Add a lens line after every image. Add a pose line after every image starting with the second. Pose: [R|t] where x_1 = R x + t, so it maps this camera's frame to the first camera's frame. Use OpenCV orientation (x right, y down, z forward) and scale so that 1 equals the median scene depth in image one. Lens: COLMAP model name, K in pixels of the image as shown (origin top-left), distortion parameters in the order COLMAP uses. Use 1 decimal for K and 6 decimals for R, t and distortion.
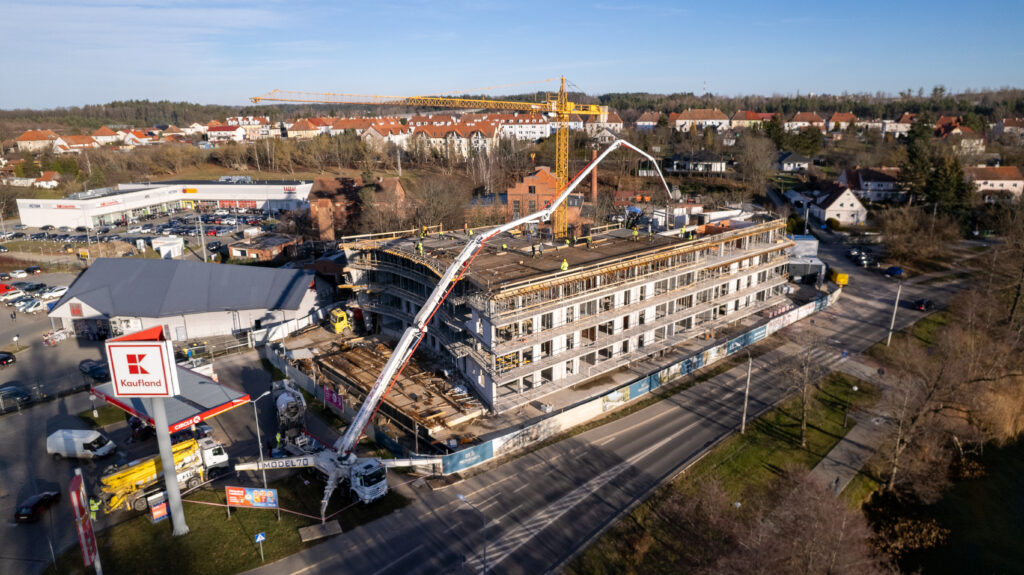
lens RADIAL K [[661.4, 0, 507.5], [0, 661.4, 285.8], [0, 0, 1]] dist [-0.080290, 0.076211]
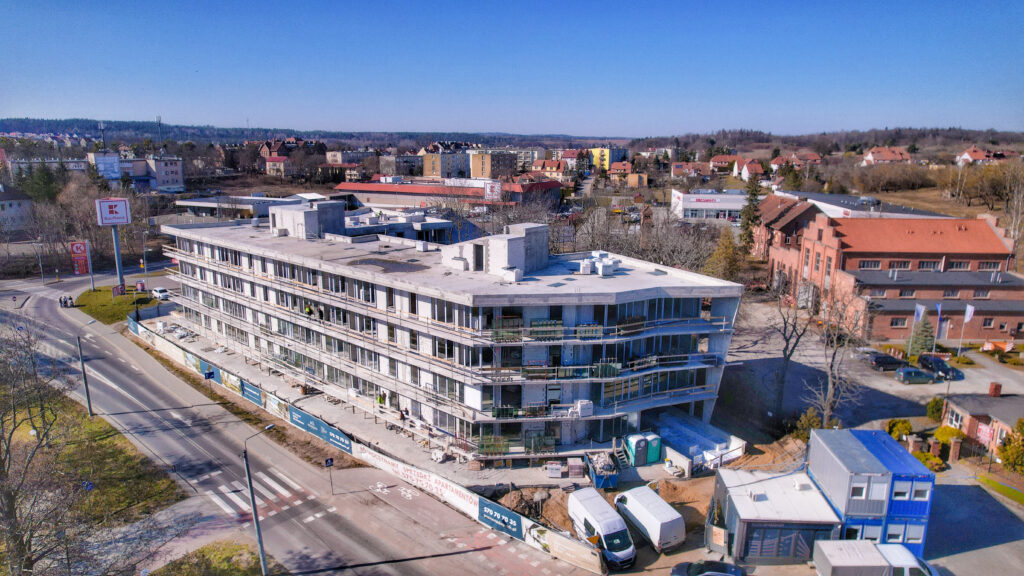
lens RADIAL K [[661.4, 0, 507.5], [0, 661.4, 286.3], [0, 0, 1]] dist [-0.080290, 0.076211]
pose [[0.128365, 0.229508, -0.964805, 1.131775], [-0.266977, 0.944936, 0.189261, -0.260426], [0.955116, 0.233286, 0.182570, 1.172483]]
